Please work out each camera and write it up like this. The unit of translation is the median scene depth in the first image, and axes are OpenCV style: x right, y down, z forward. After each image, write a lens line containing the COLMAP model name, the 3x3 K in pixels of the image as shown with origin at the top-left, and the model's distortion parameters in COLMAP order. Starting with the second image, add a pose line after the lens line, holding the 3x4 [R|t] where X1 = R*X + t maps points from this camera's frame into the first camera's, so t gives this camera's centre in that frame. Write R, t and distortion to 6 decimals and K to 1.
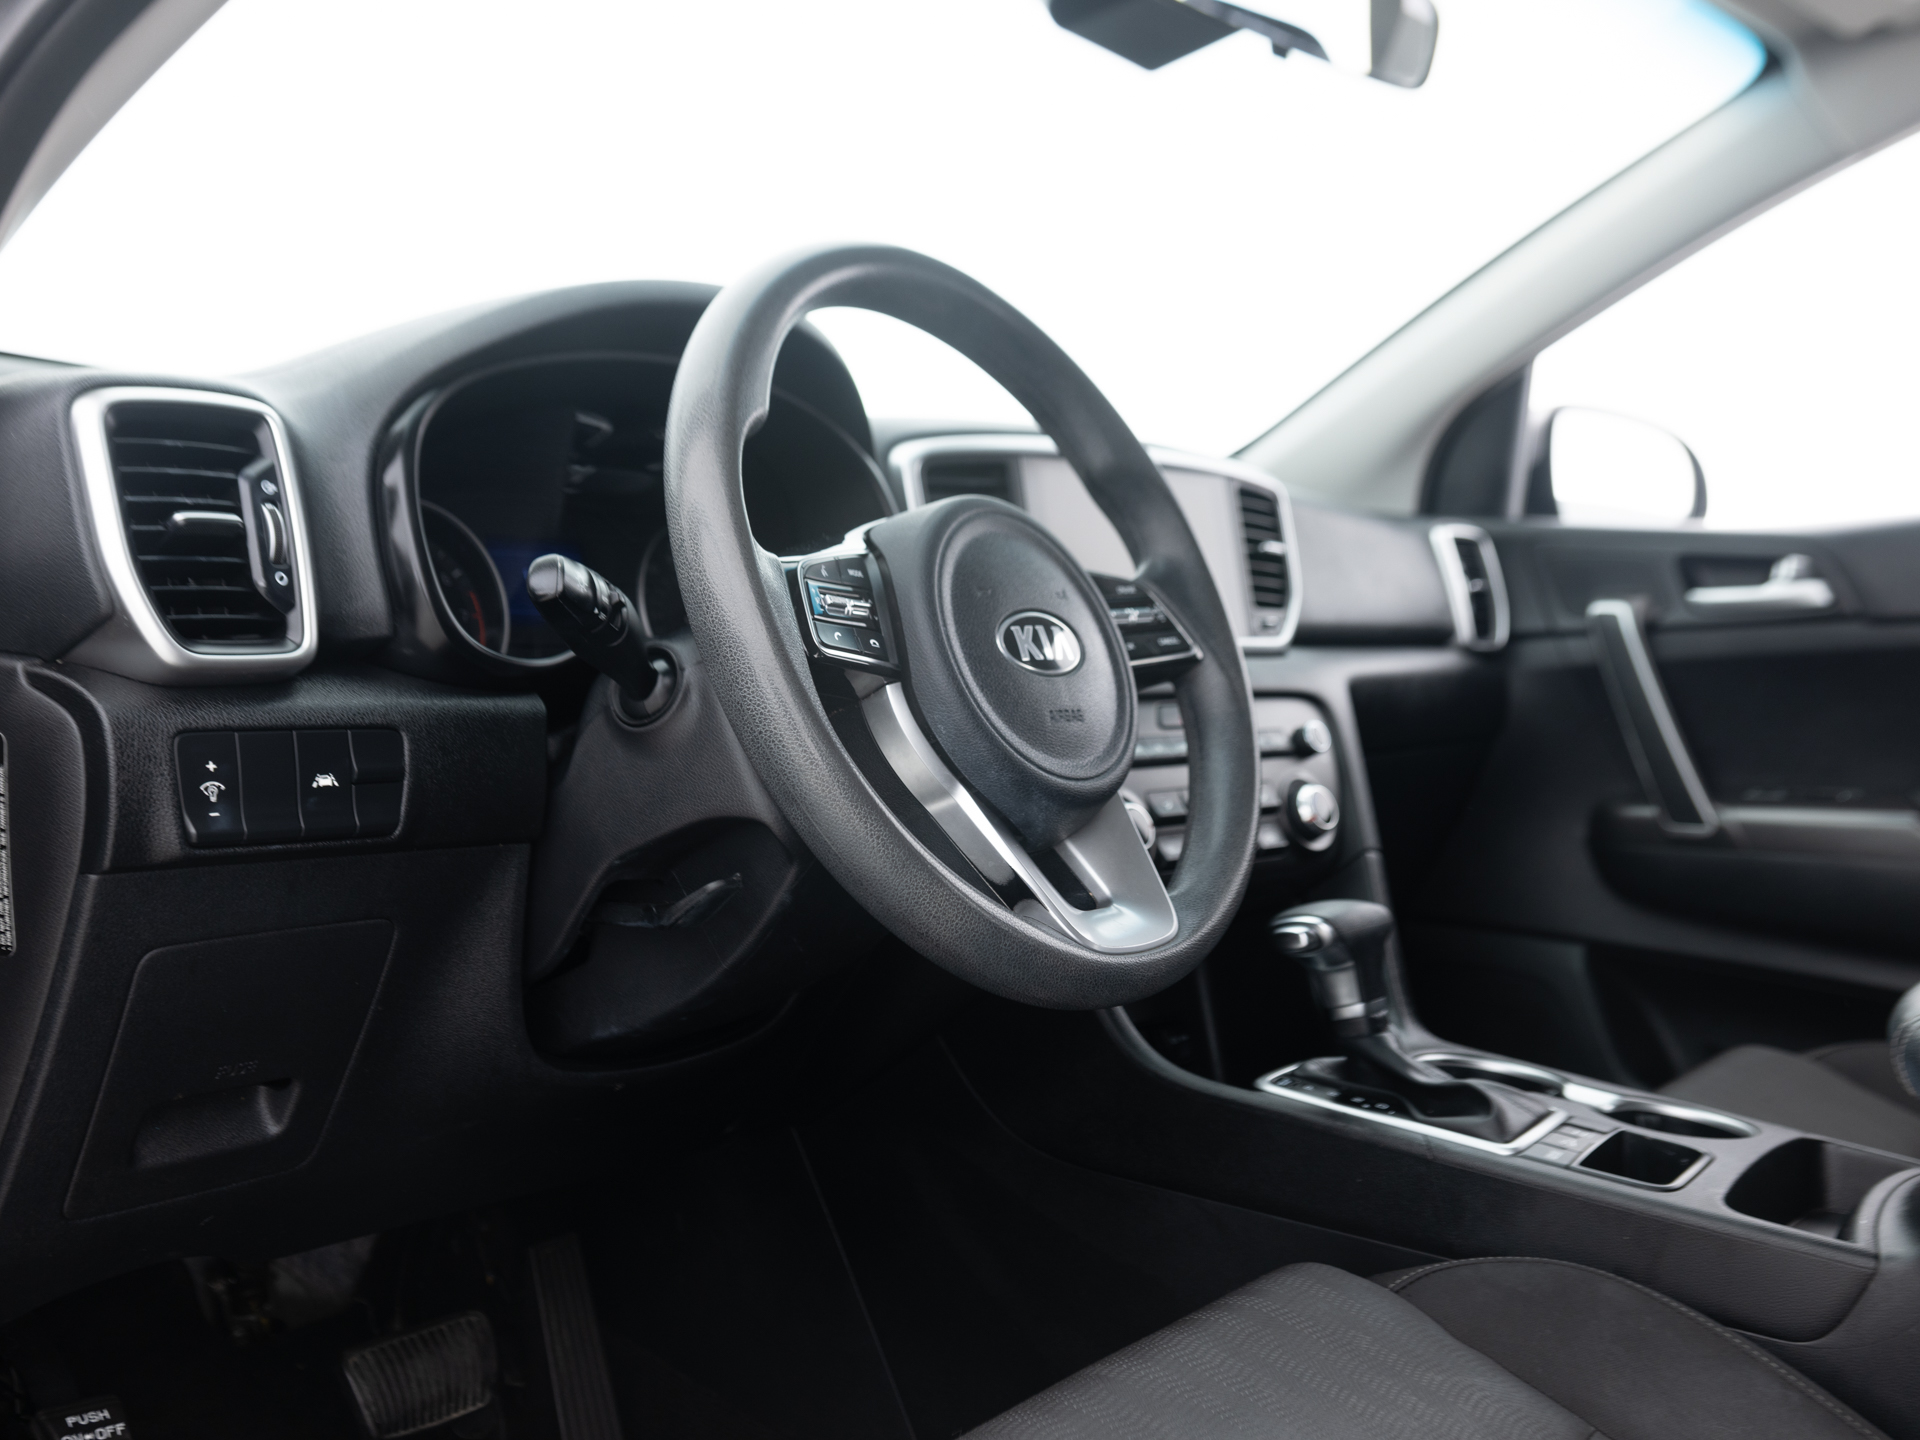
lens RADIAL K [[1953.2, 0, 960.0], [0, 1953.2, 720.0], [0, 0, 1]] dist [-0.004204, 0.002477]
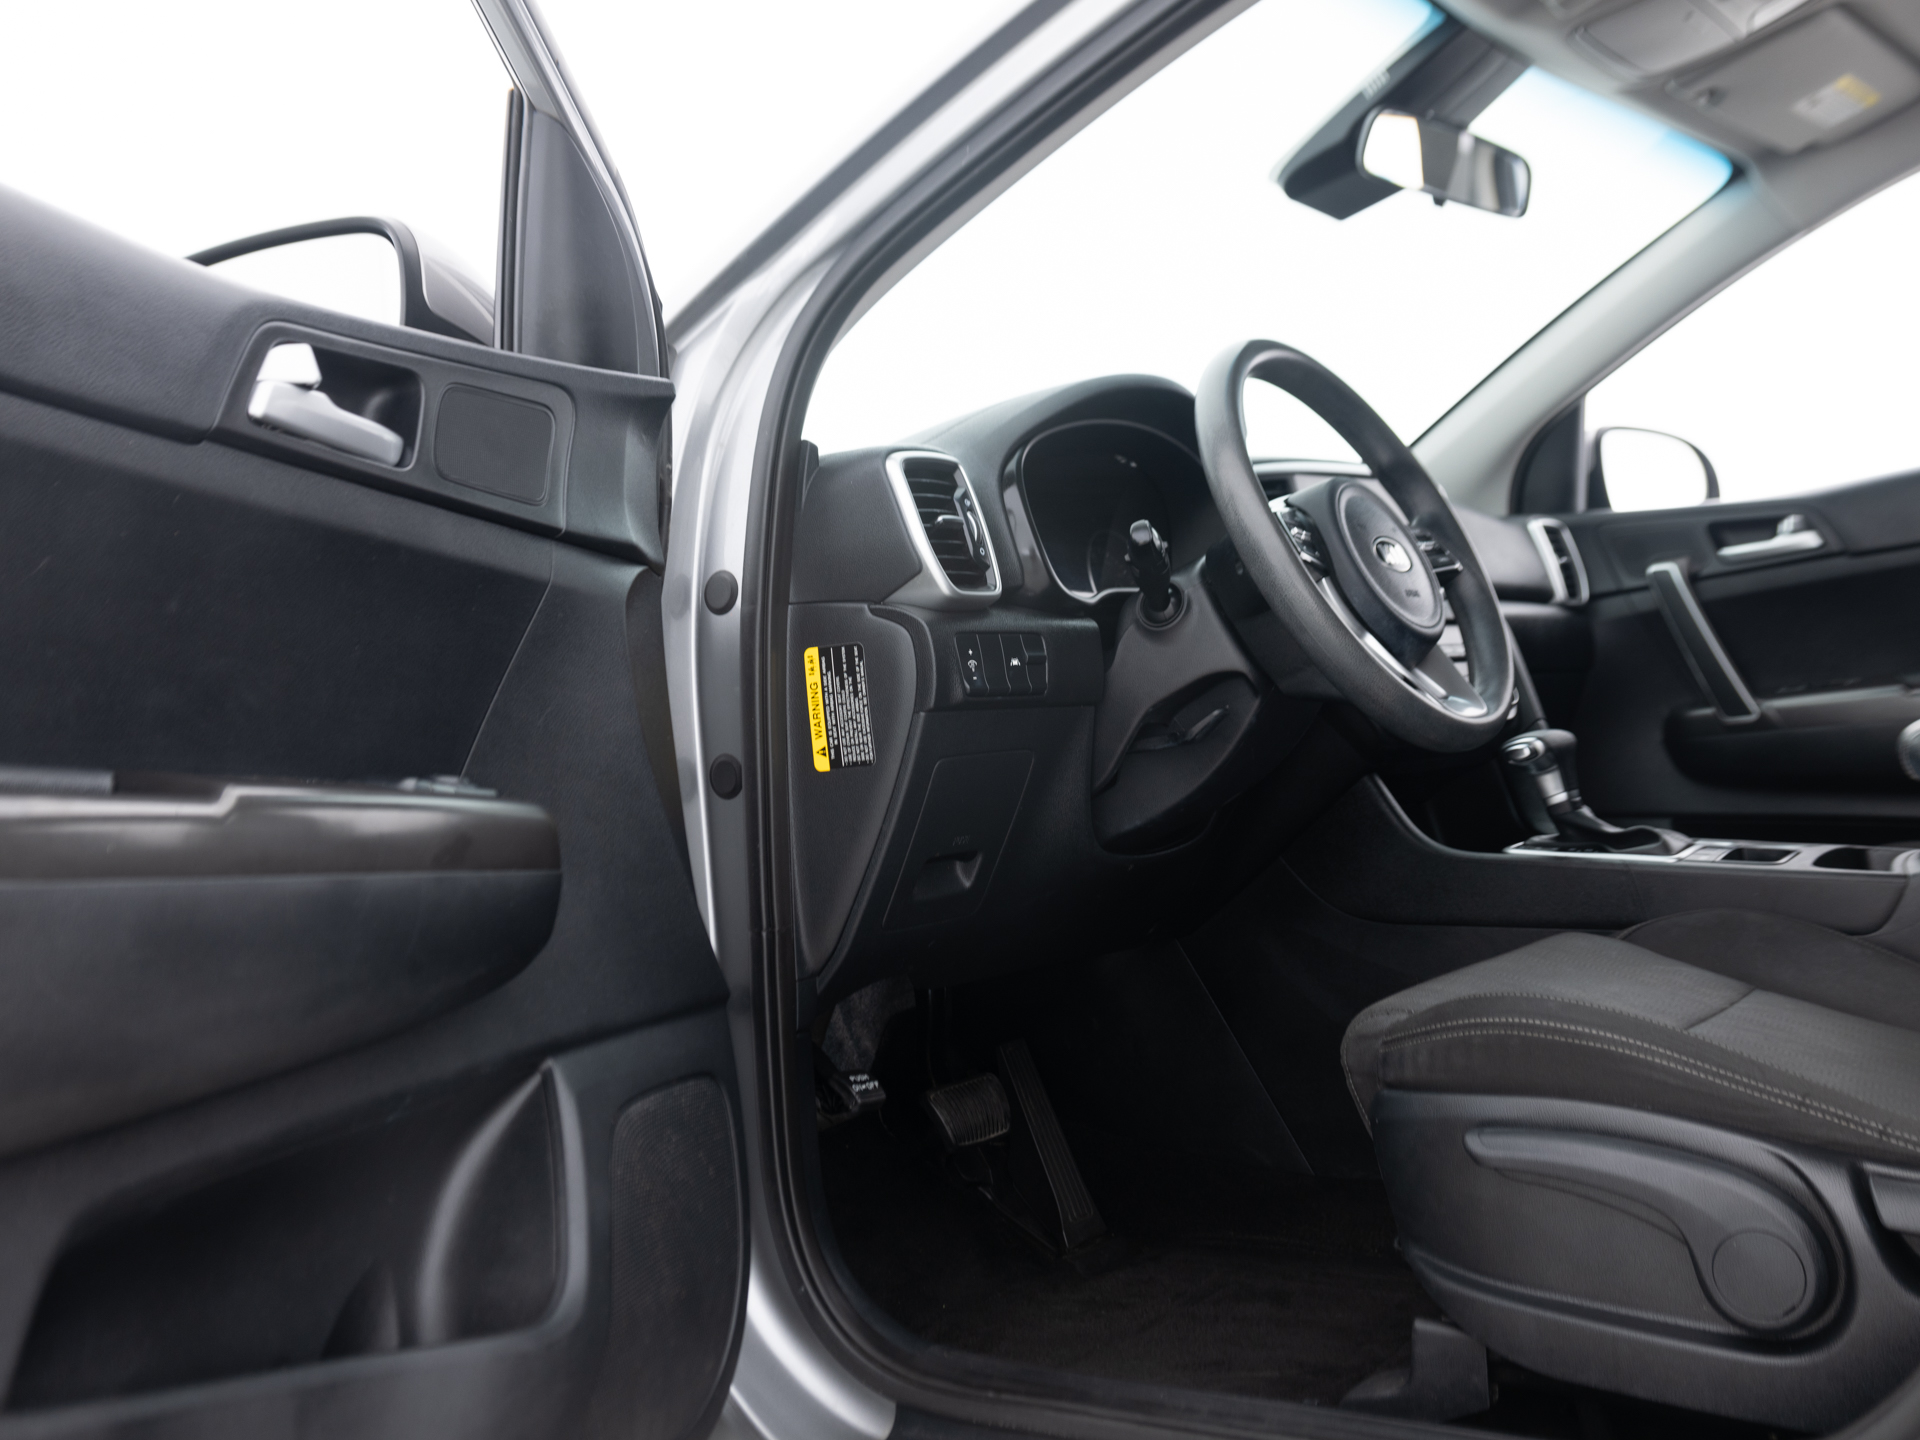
lens RADIAL K [[2044.2, 0, 960.0], [0, 2044.2, 720.0], [0, 0, 1]] dist [0.003194, -0.001413]
pose [[0.995141, -0.094836, 0.026459, -0.338516], [0.096403, 0.993146, -0.066092, 0.159745], [-0.020010, 0.068322, 0.997463, -0.678976]]
